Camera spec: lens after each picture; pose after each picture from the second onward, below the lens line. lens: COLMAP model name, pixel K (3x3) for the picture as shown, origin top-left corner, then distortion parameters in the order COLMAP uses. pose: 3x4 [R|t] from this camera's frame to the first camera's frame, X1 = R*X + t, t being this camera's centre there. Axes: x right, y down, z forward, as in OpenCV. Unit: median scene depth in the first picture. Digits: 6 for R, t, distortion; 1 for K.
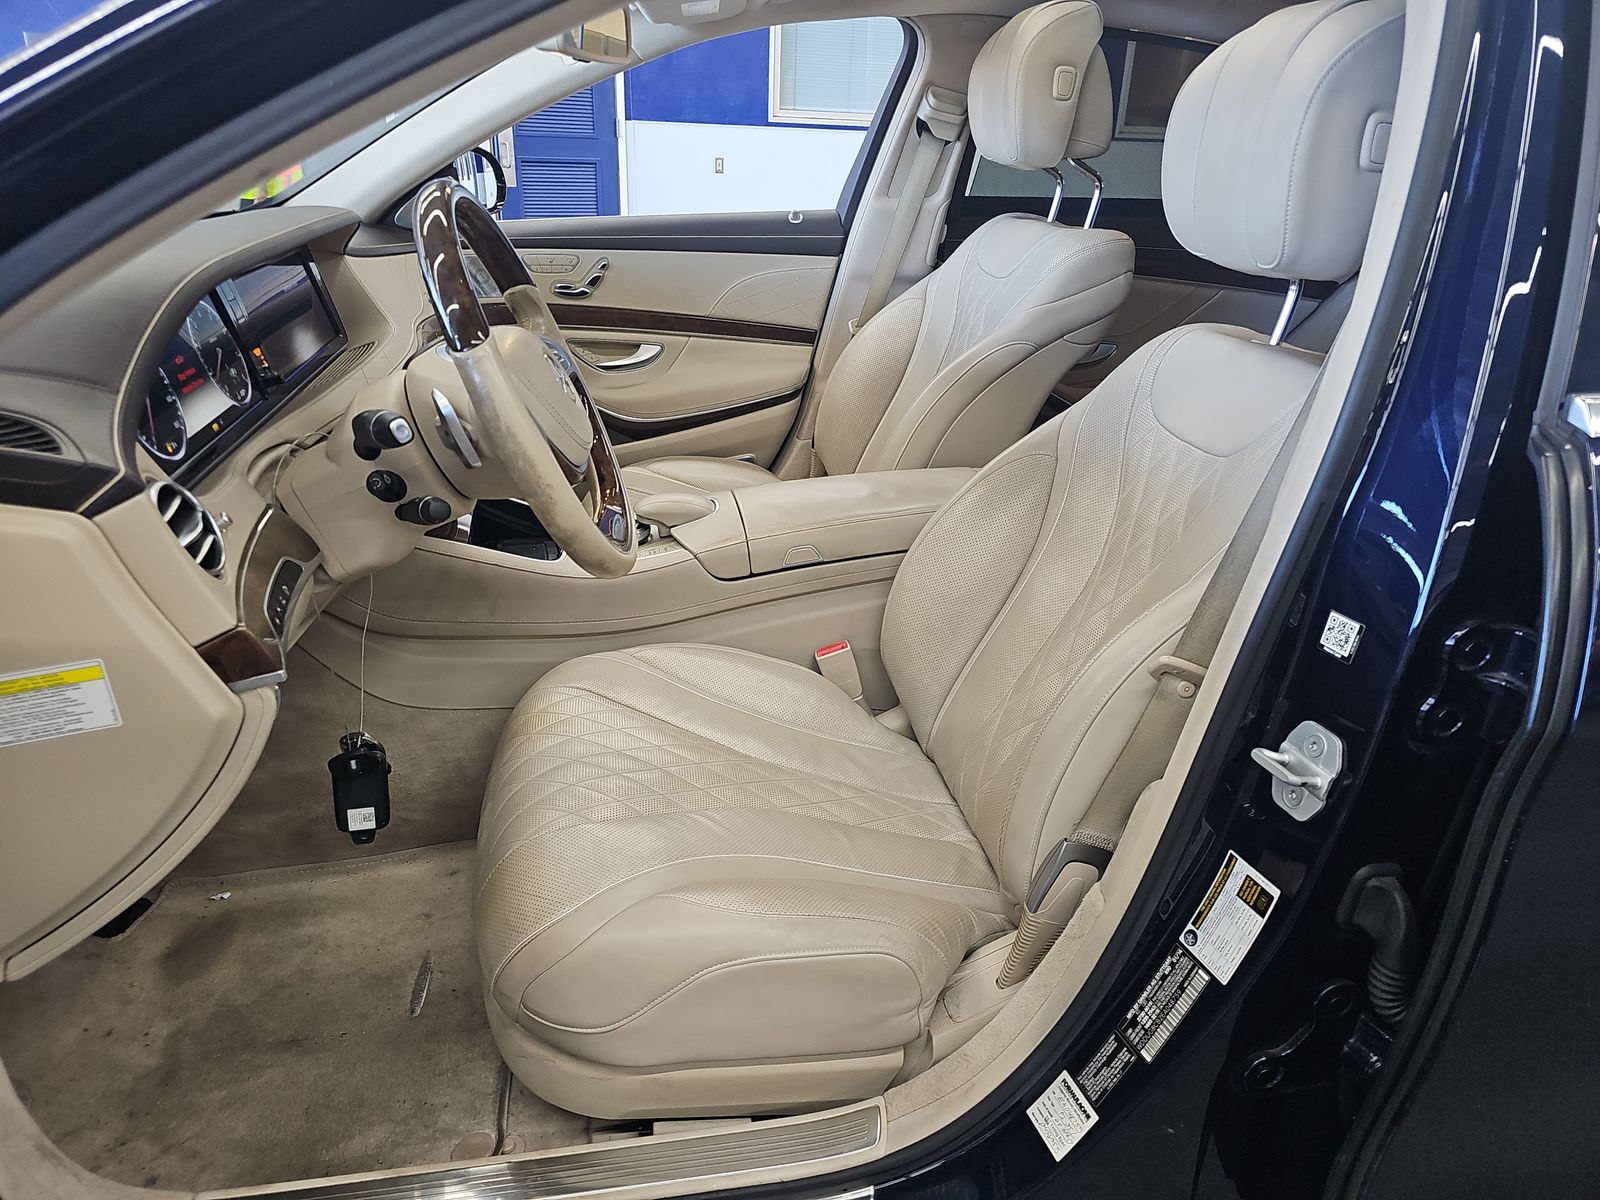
lens RADIAL K [[1083.7, 0, 800.0], [0, 1083.7, 600.0], [0, 0, 1]] dist [0.048927, -0.044649]
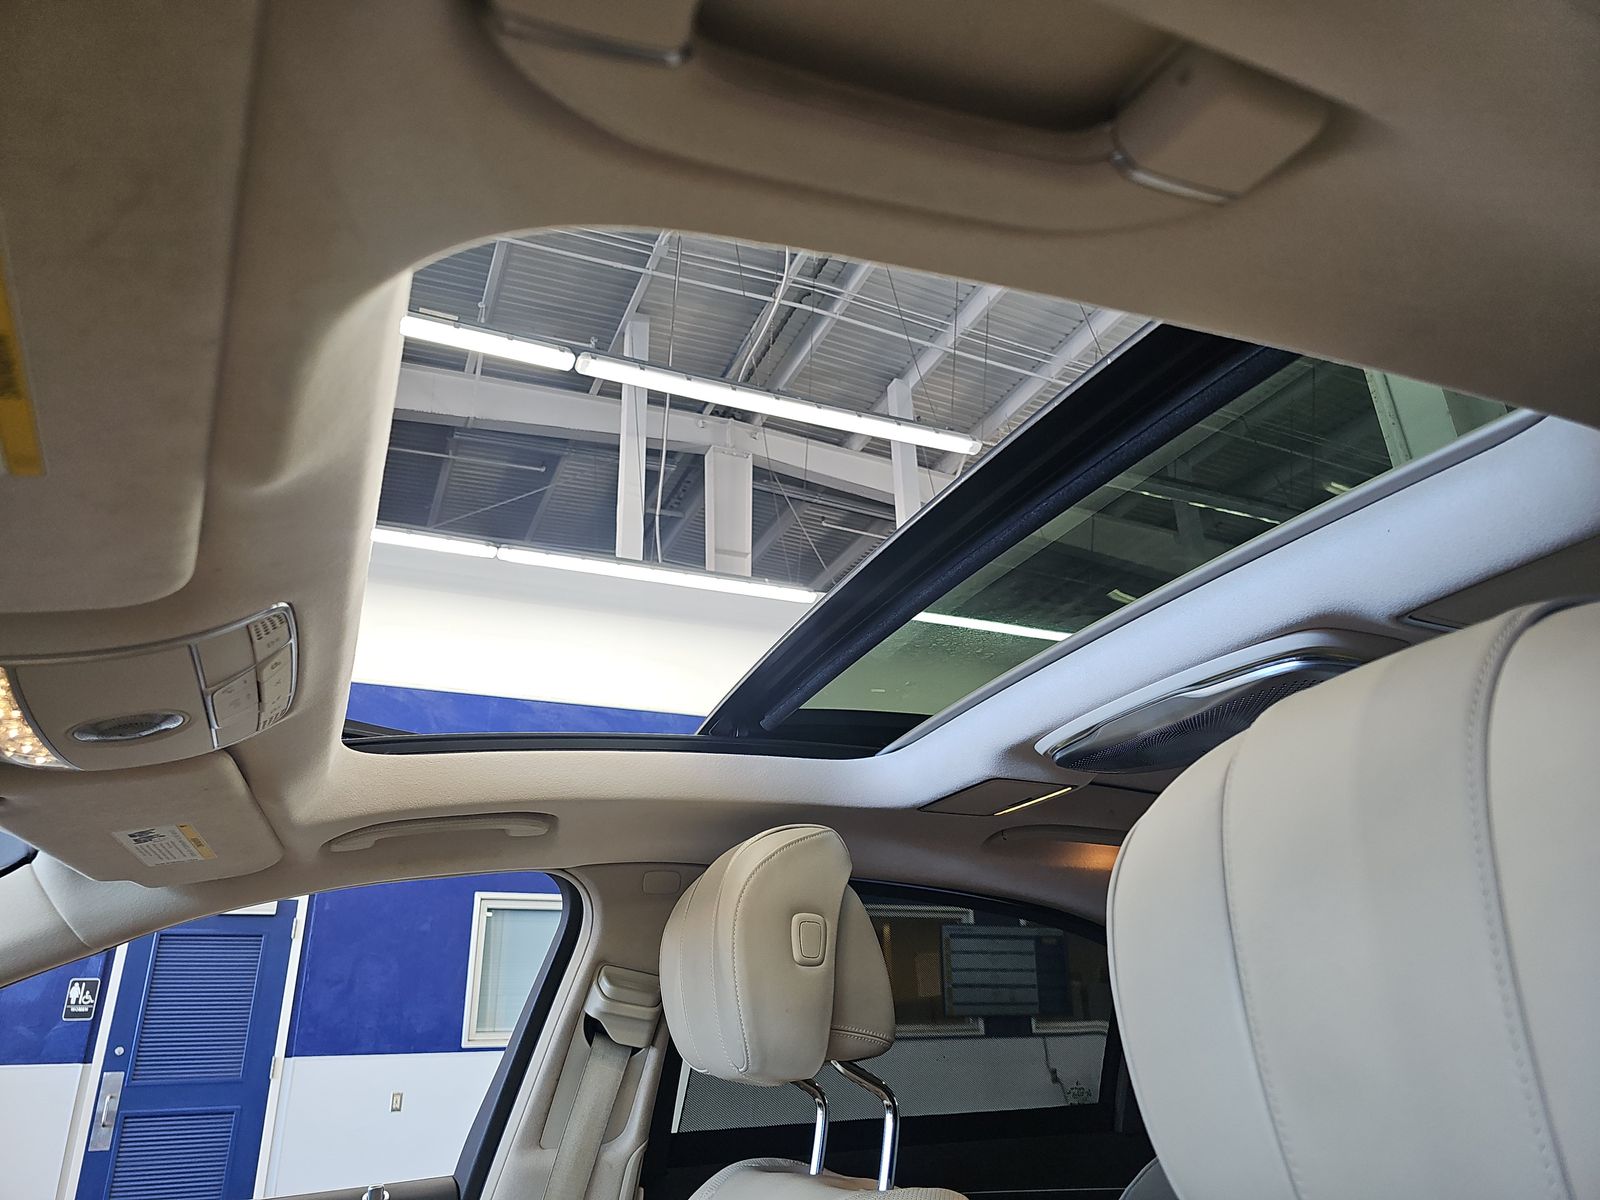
lens RADIAL K [[1083.7, 0, 800.0], [0, 1083.7, 600.0], [0, 0, 1]] dist [0.048927, -0.044649]
pose [[0.971541, 0.027370, 0.235283, 0.073303], [0.148488, 0.703529, -0.694981, -0.151945], [-0.184550, 0.710140, 0.679443, 0.375765]]
